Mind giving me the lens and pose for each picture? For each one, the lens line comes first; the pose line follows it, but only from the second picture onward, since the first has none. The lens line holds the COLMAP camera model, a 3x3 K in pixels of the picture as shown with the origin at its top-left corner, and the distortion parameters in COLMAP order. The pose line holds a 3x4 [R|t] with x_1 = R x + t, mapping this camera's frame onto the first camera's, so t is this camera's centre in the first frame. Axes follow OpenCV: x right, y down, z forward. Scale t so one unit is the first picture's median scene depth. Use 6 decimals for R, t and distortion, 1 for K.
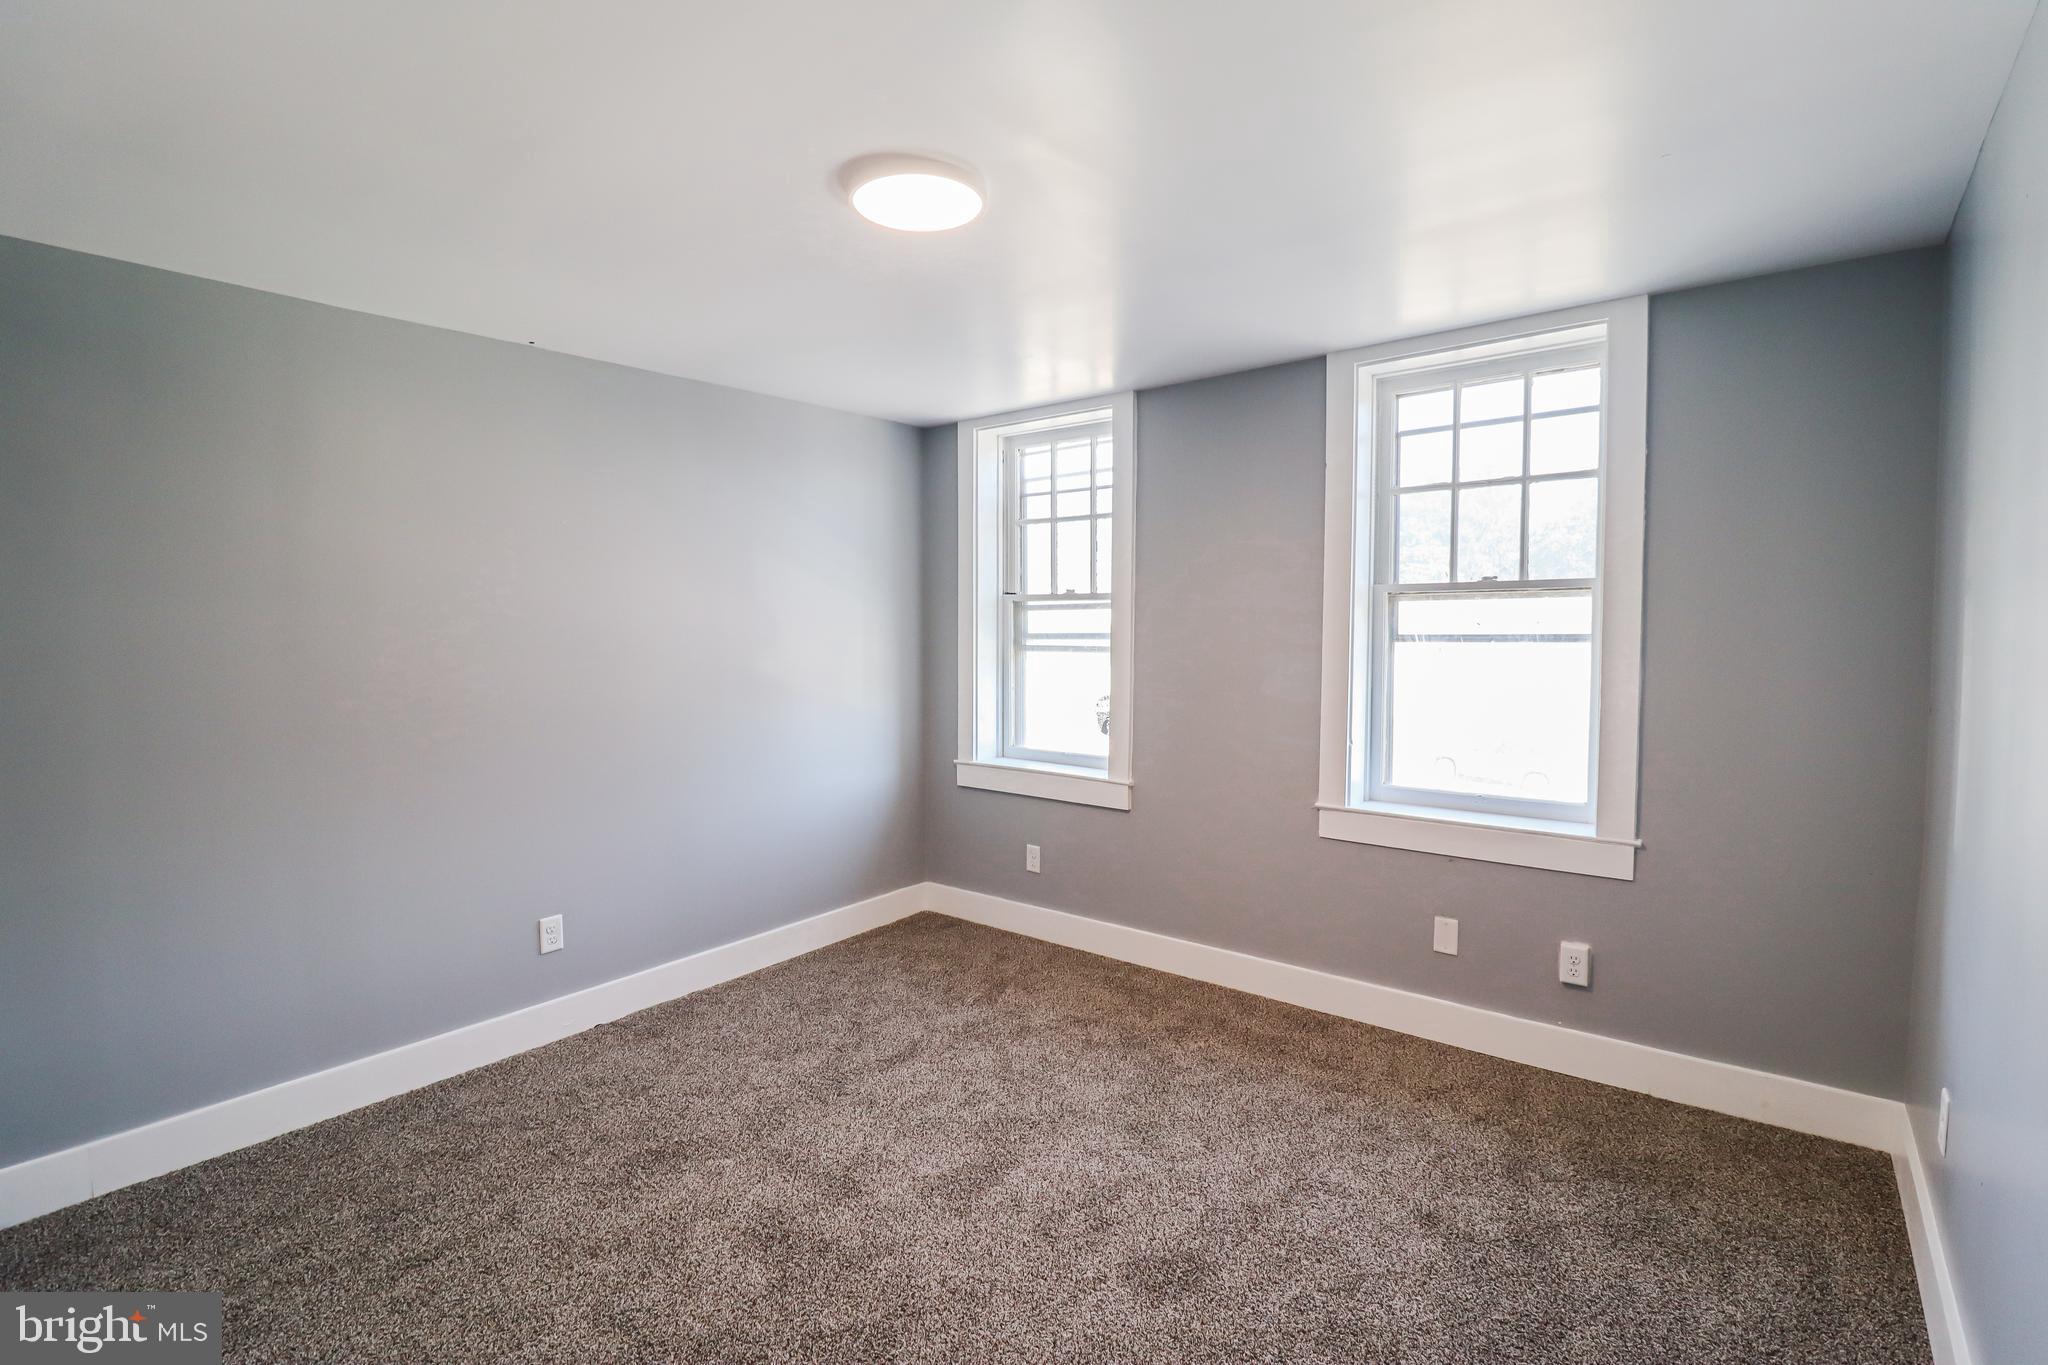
lens RADIAL K [[938.1, 0, 1046.3], [0, 938.1, 669.3], [0, 0, 1]] dist [0.013896, -0.017613]
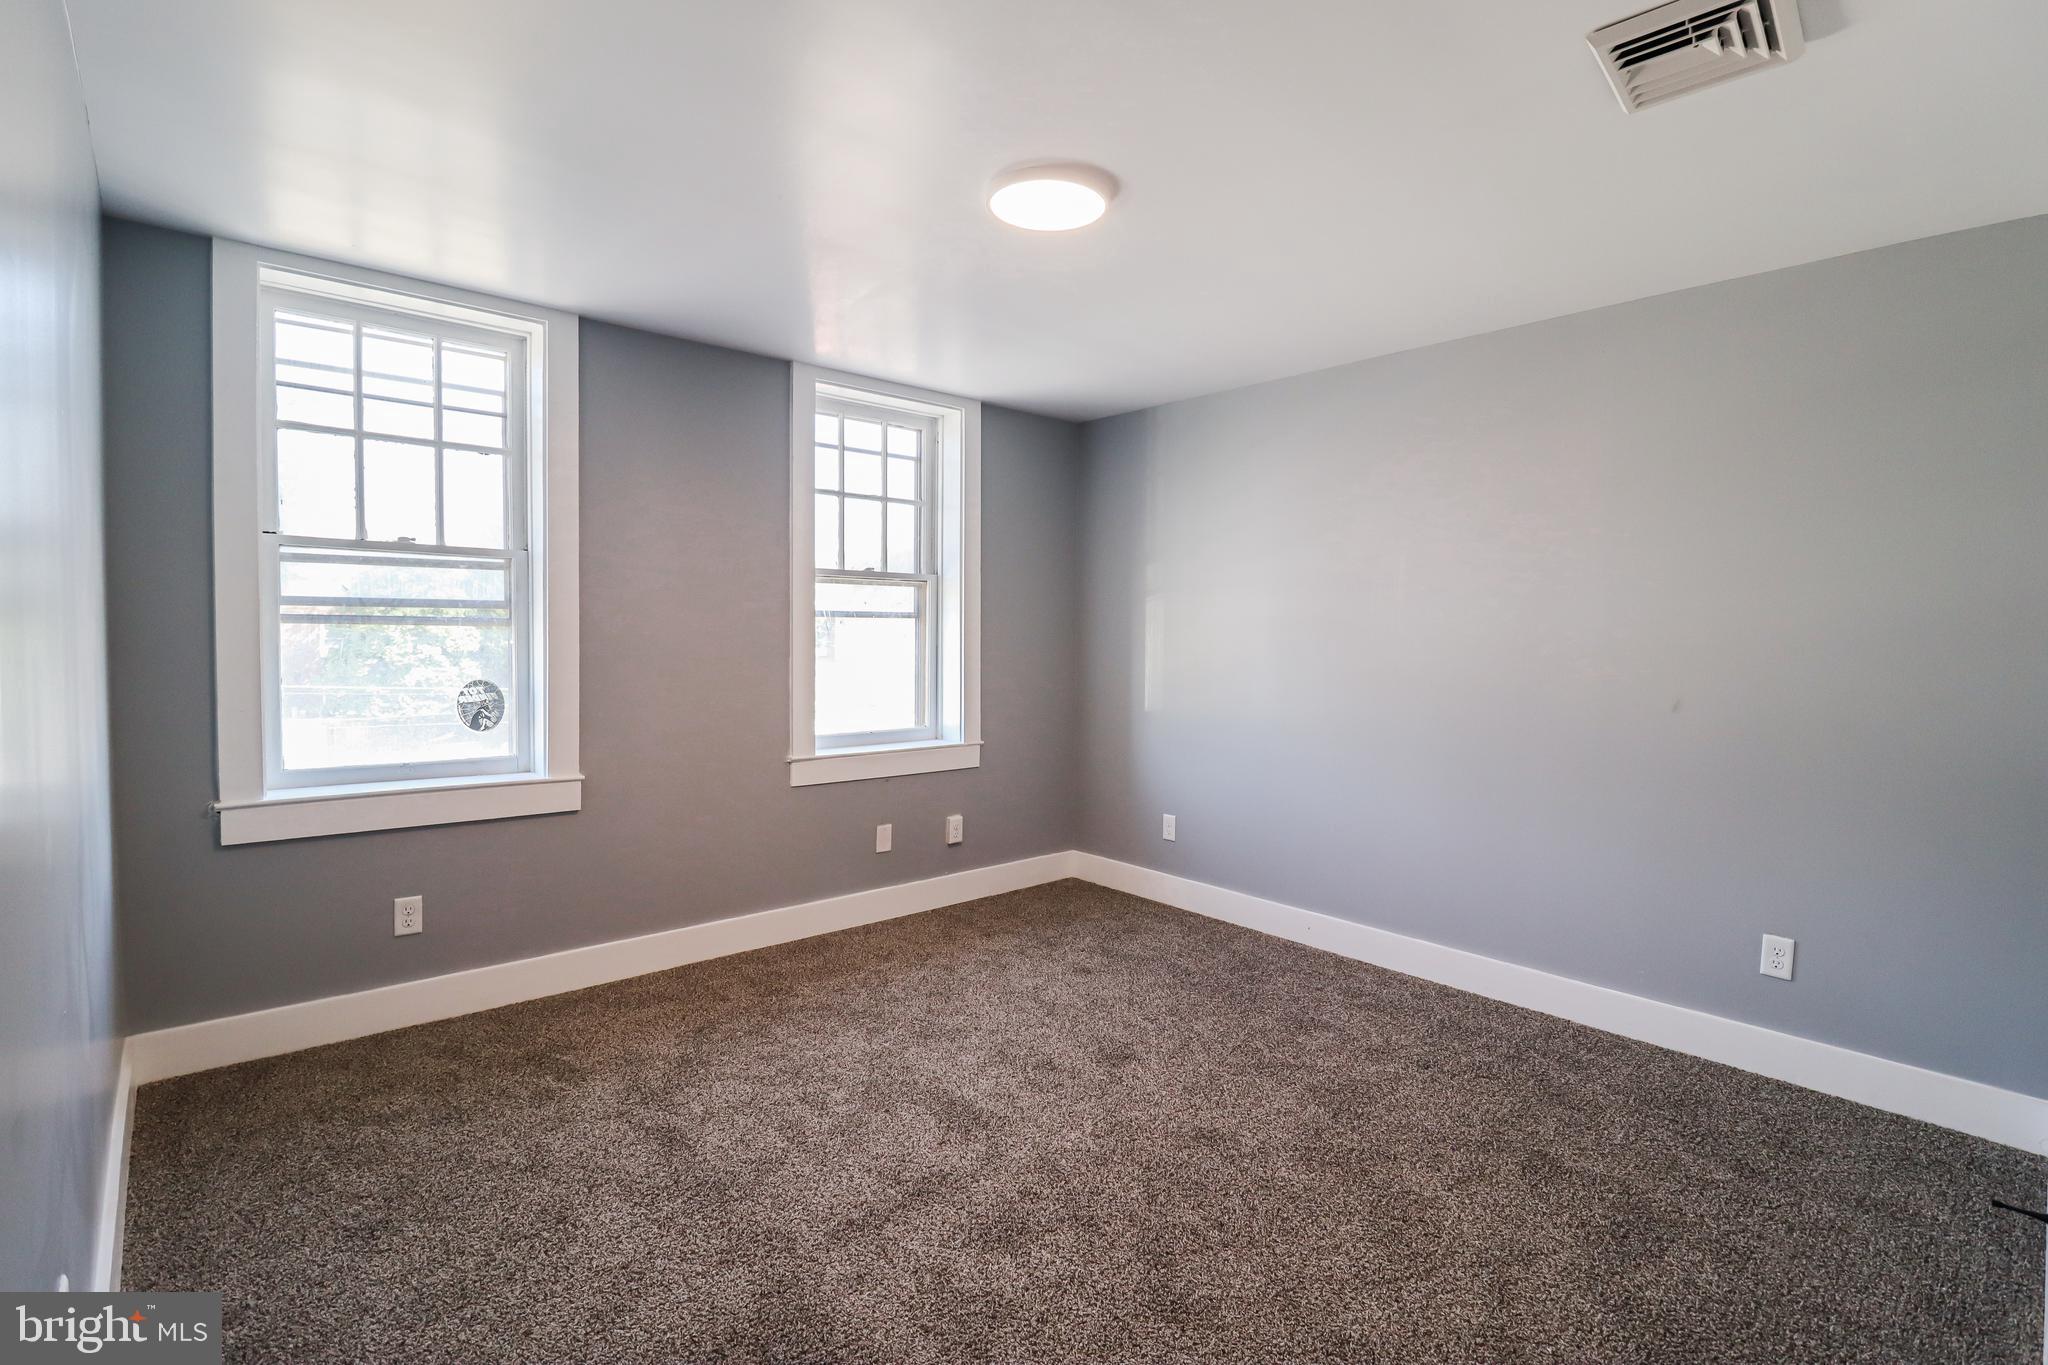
lens RADIAL K [[938.1, 0, 1046.3], [0, 938.1, 669.3], [0, 0, 1]] dist [0.013896, -0.017613]
pose [[0.188172, -0.048342, 0.980946, -0.810859], [0.015642, 0.998809, 0.046222, -0.013380], [-0.982011, 0.006646, 0.188704, 0.512645]]
